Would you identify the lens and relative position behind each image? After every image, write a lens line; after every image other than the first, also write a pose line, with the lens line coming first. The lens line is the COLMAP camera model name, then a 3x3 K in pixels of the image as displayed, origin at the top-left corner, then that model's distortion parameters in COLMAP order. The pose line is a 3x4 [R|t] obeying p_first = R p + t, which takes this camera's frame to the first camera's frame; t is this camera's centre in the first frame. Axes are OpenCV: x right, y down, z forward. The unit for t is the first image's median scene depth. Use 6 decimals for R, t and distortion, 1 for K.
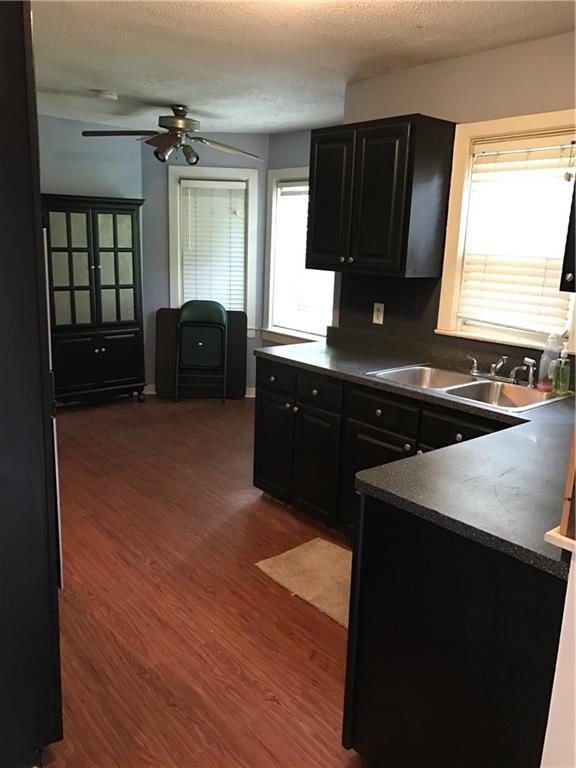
lens RADIAL K [[641.7, 0, 291.7], [0, 641.7, 380.0], [0, 0, 1]] dist [0.011965, -0.001832]
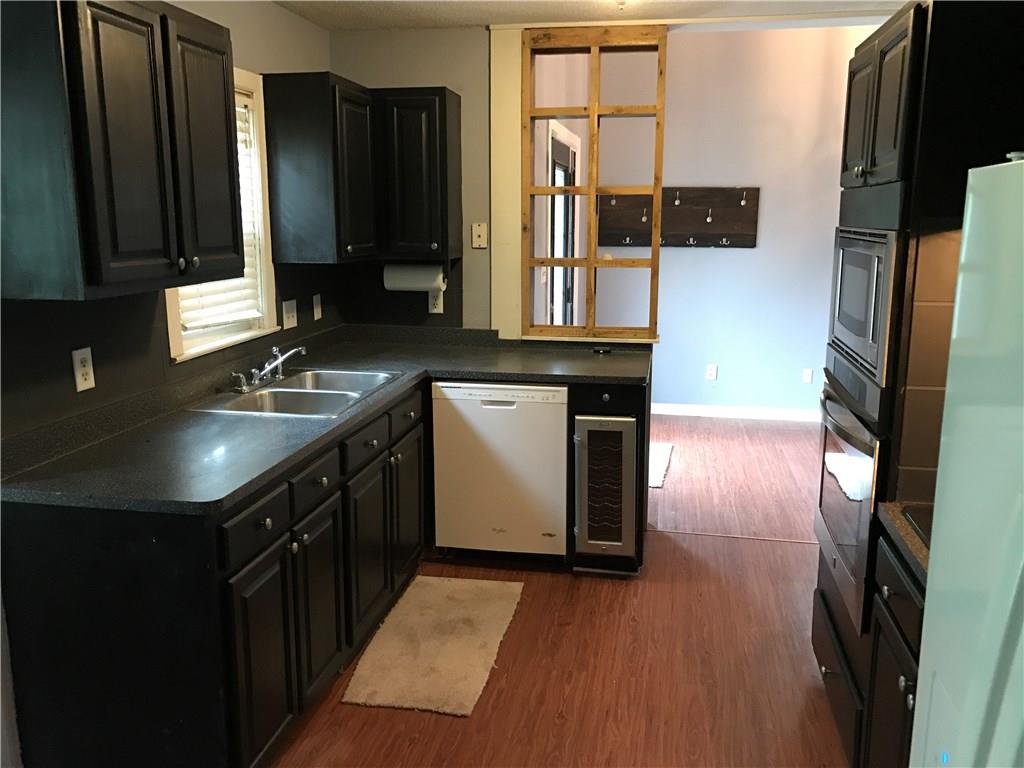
lens RADIAL K [[855.5, 0, 516.6], [0, 855.5, 387.6], [0, 0, 1]] dist [0.011965, -0.001832]
pose [[-0.644492, -0.189205, 0.740832, -0.721150], [0.144603, 0.921254, 0.361082, -0.355858], [-0.750813, 0.339841, -0.566381, 1.433548]]
